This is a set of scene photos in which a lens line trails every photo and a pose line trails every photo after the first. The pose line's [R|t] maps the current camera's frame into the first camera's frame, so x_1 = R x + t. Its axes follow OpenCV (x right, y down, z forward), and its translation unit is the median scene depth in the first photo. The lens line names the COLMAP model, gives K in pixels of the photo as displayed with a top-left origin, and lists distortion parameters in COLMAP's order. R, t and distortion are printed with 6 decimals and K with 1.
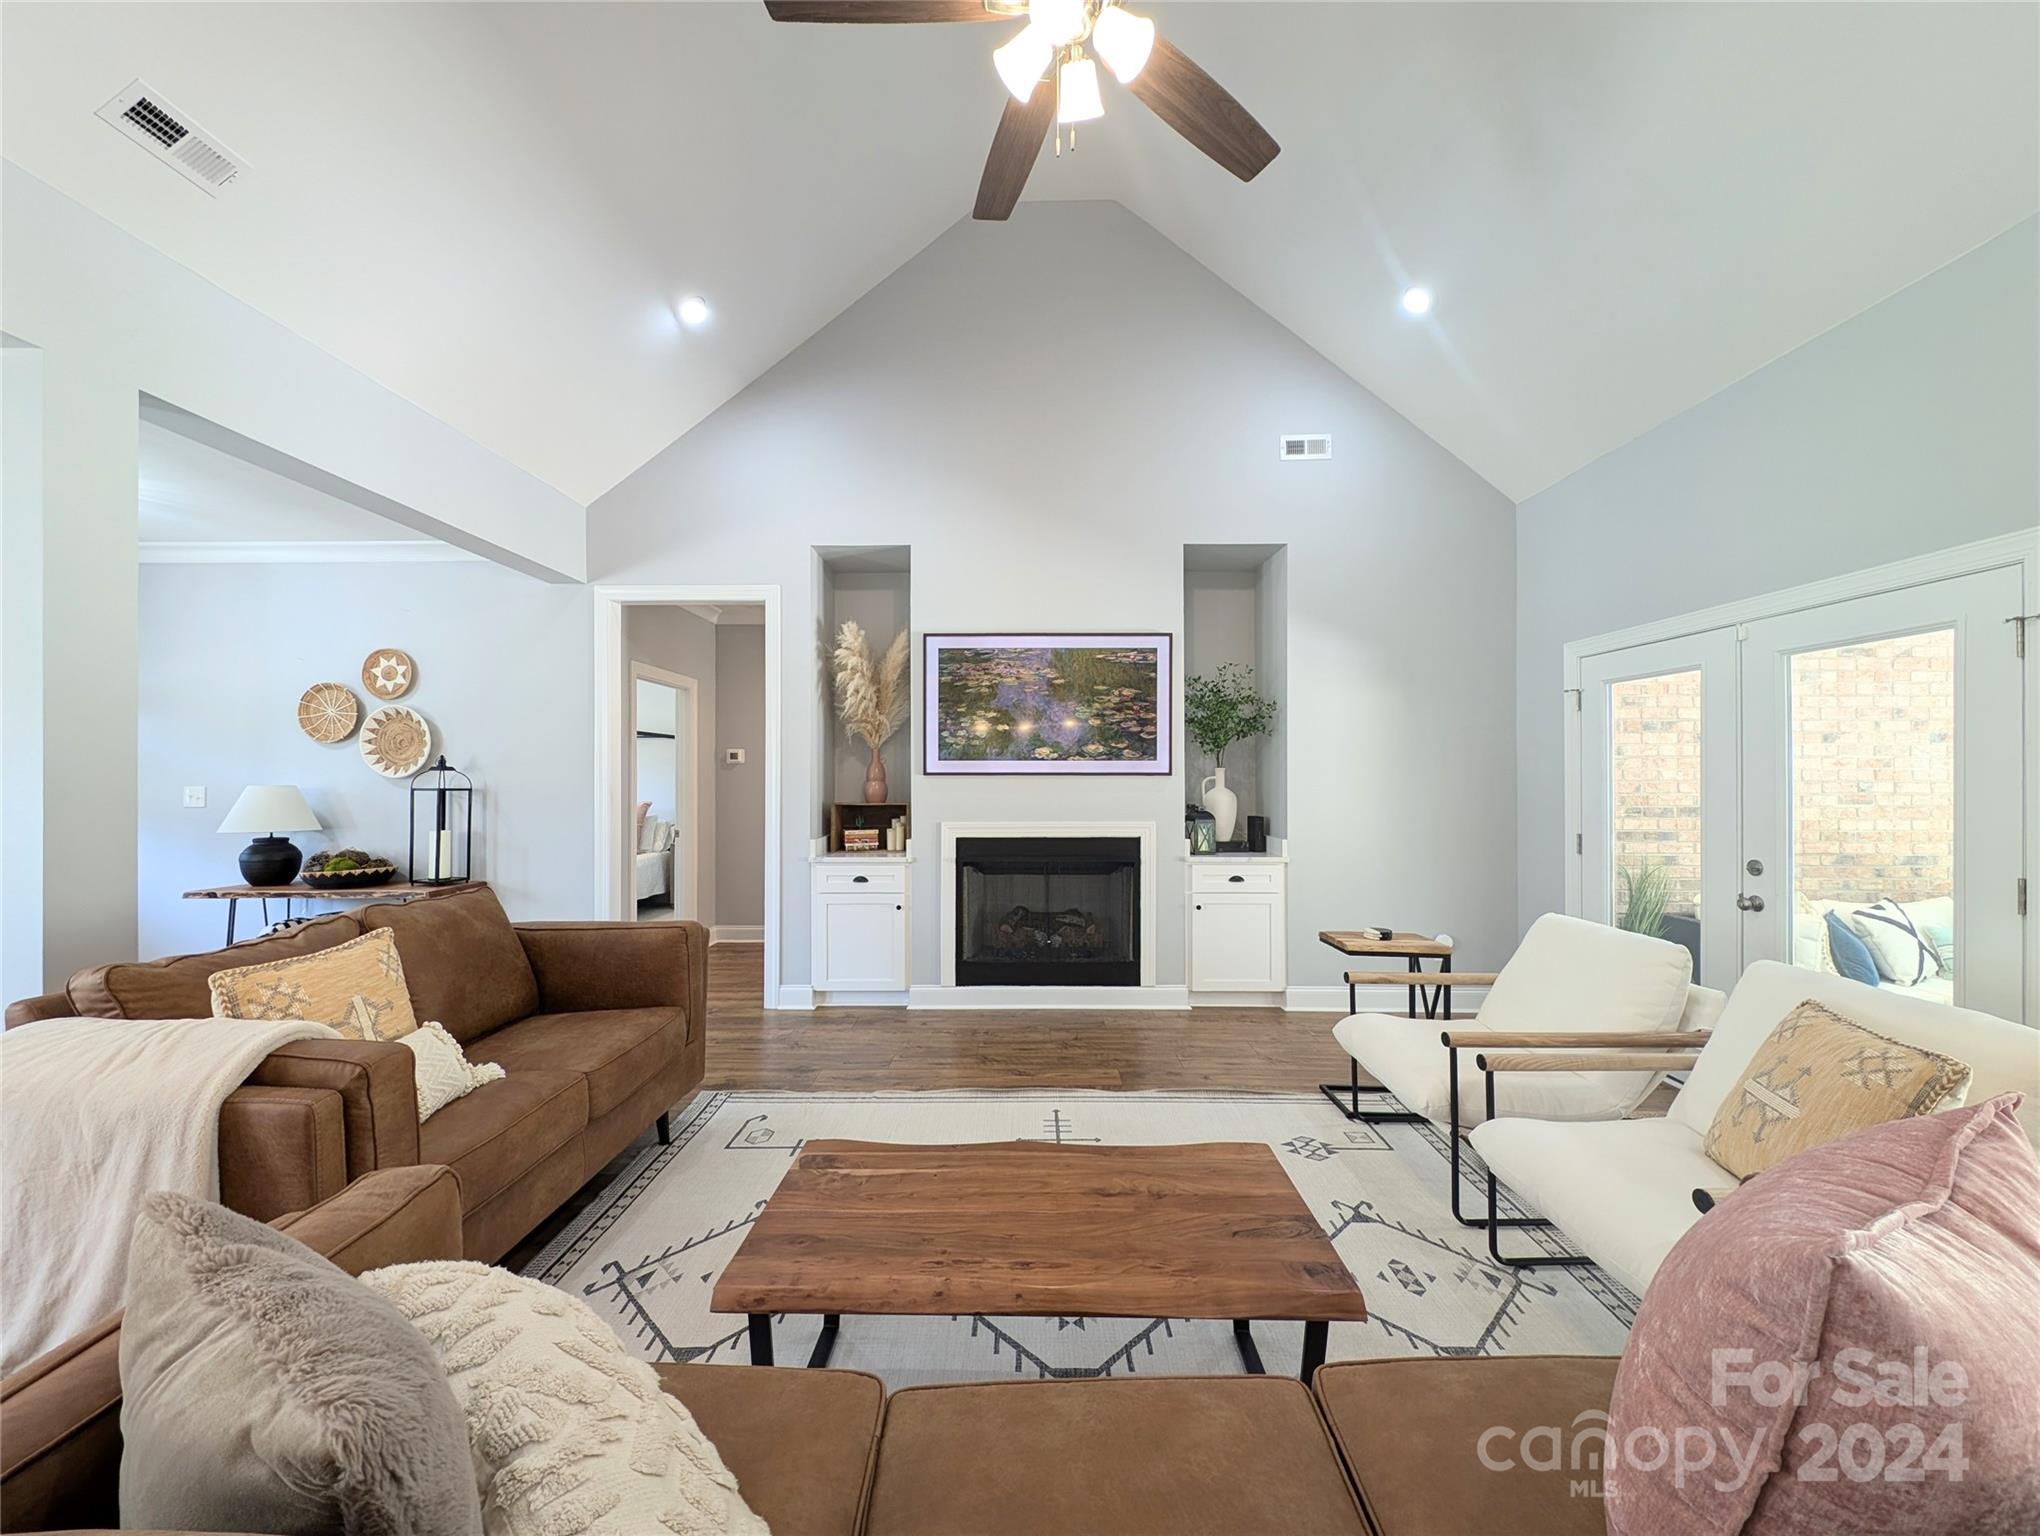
lens RADIAL K [[763.5, 0, 1018.9], [0, 763.5, 779.6], [0, 0, 1]] dist [0.009407, -0.005163]
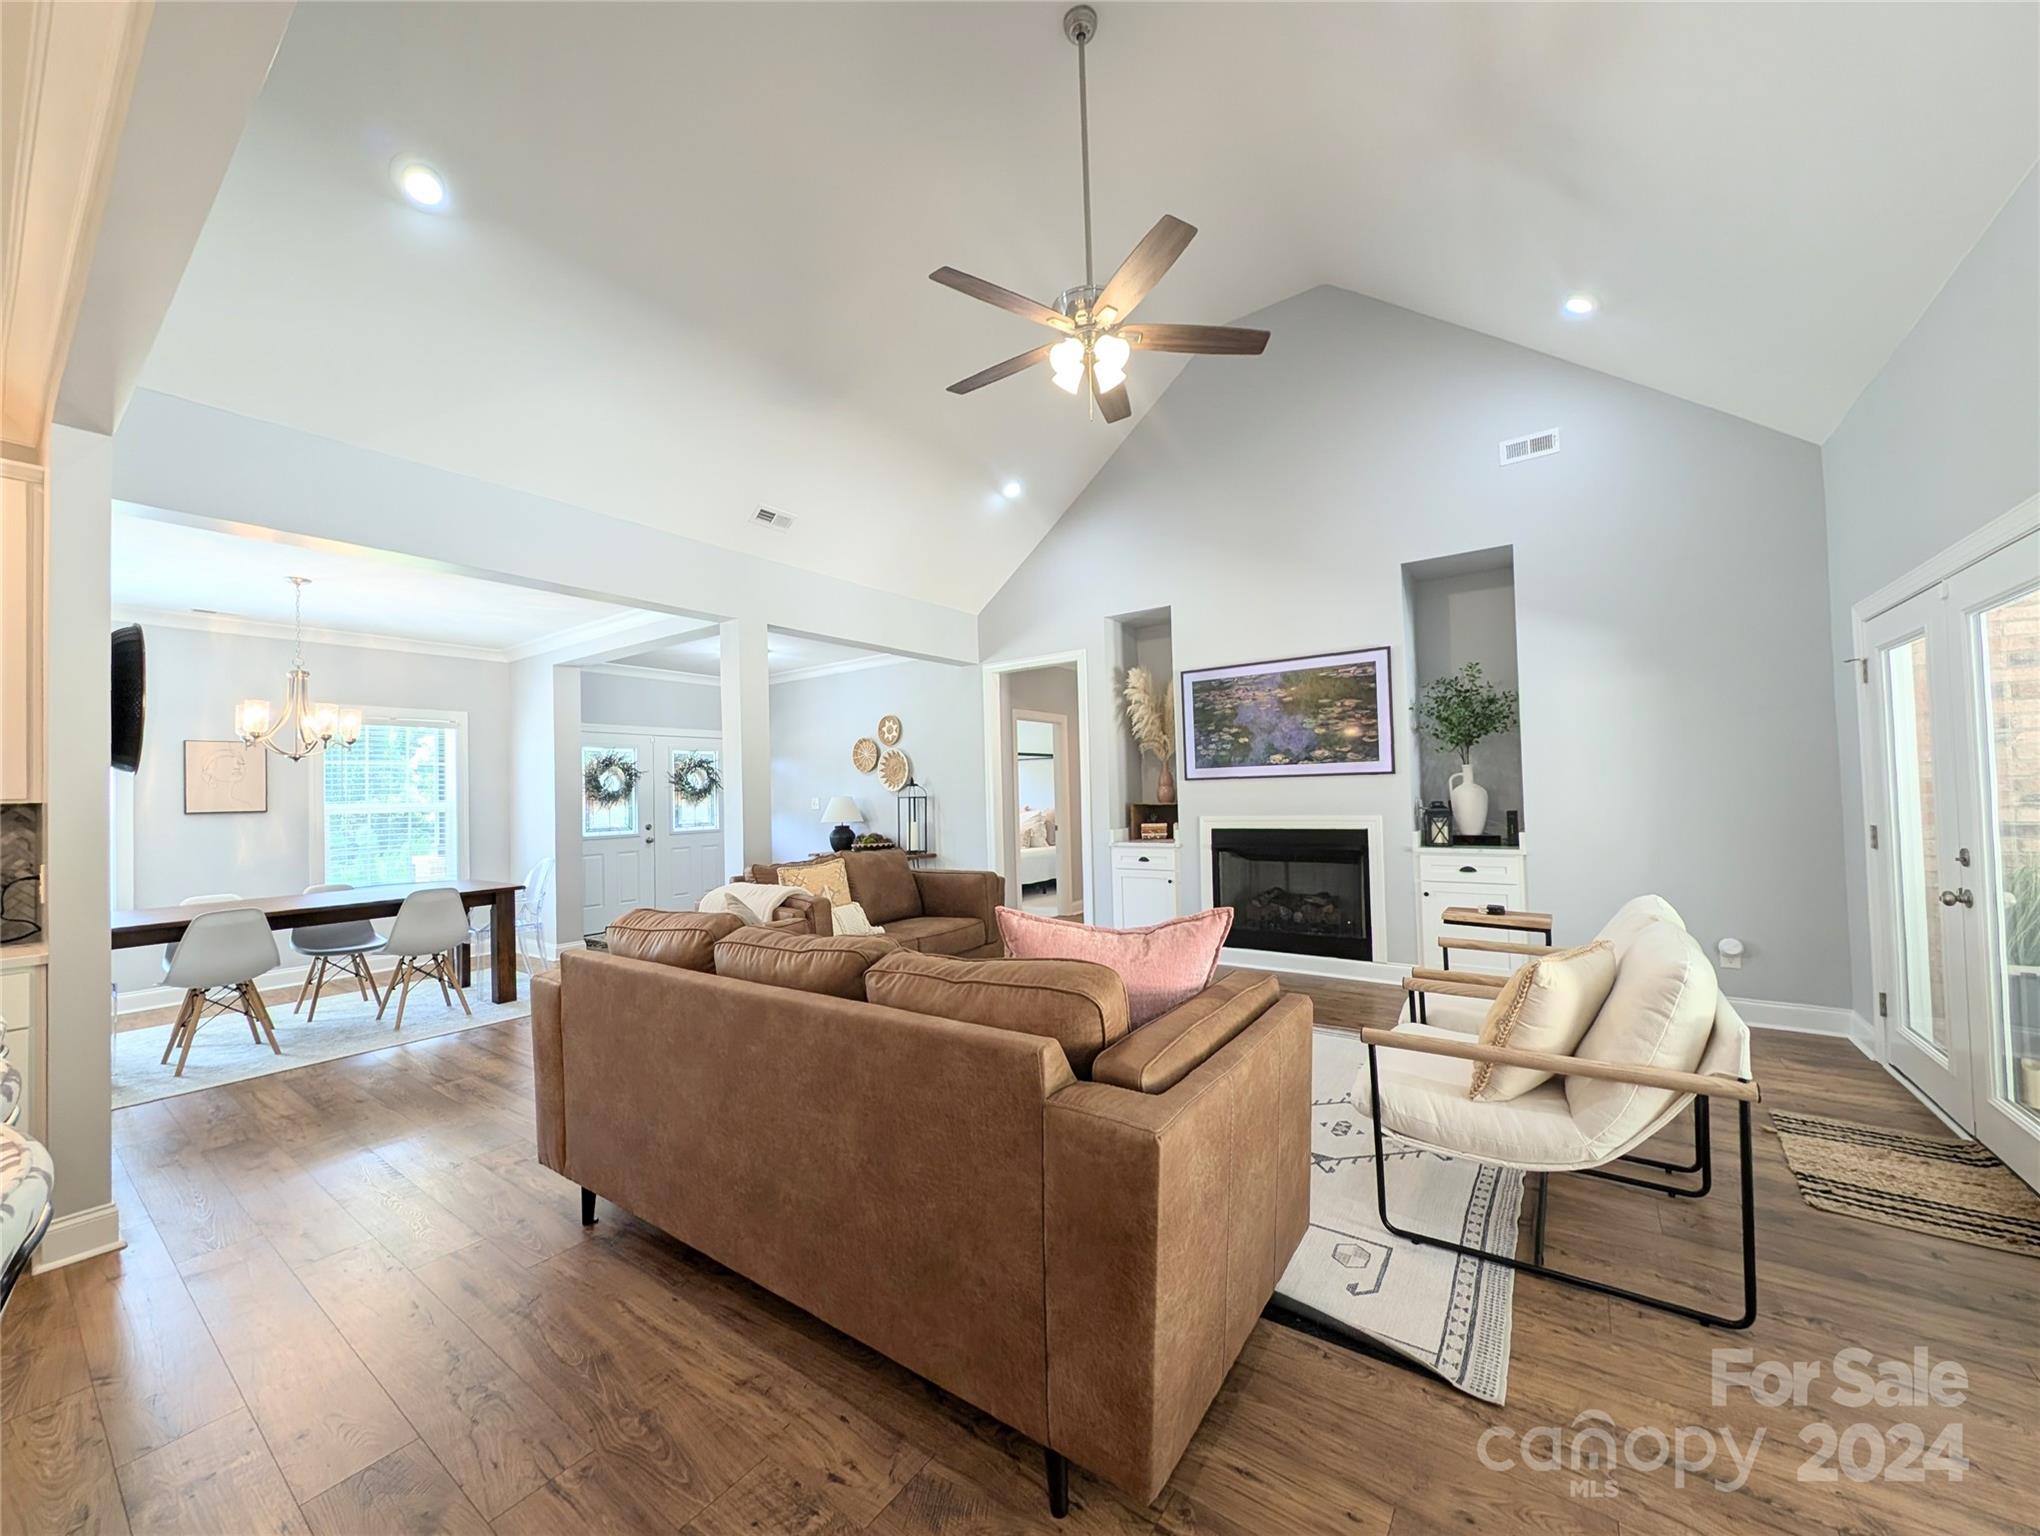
lens RADIAL K [[763.5, 0, 1018.9], [0, 763.5, 779.6], [0, 0, 1]] dist [0.009407, -0.005163]
pose [[0.815938, -0.030831, -0.577317, 0.394448], [0.023960, 0.999522, -0.019514, 0.011592], [0.577643, 0.002089, 0.816287, -0.223349]]
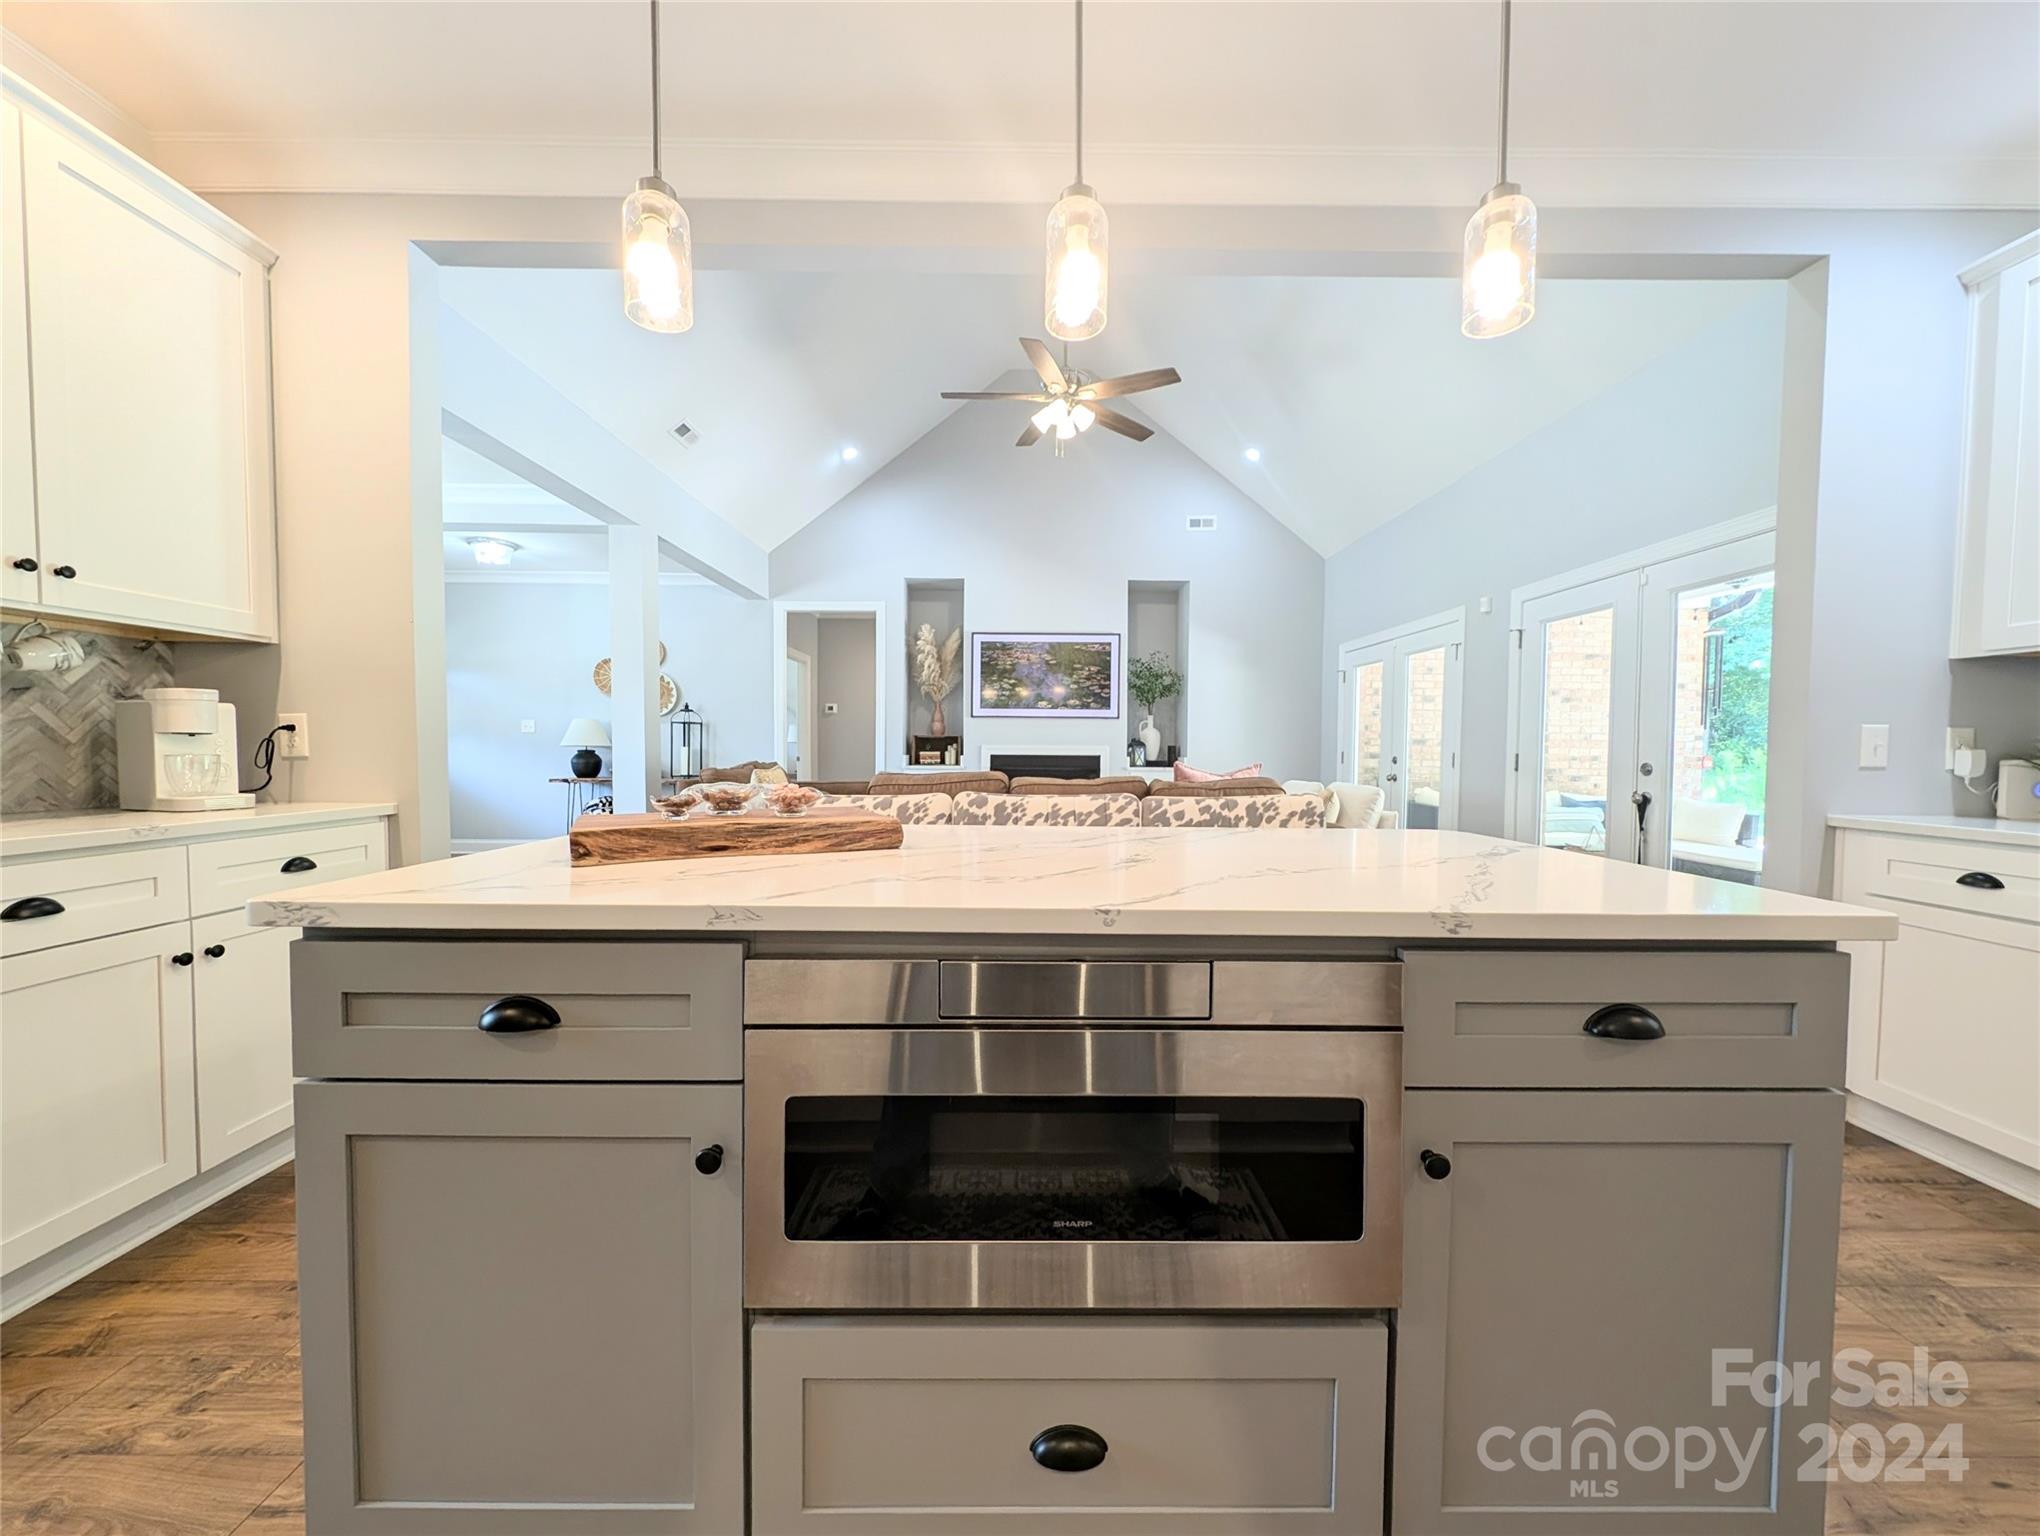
lens RADIAL K [[763.5, 0, 1018.9], [0, 763.5, 779.6], [0, 0, 1]] dist [0.009407, -0.005163]
pose [[0.999843, 0.008202, 0.015716, -0.045620], [-0.008829, 0.999150, 0.040267, 0.062477], [-0.015372, -0.040399, 0.999065, -0.680932]]
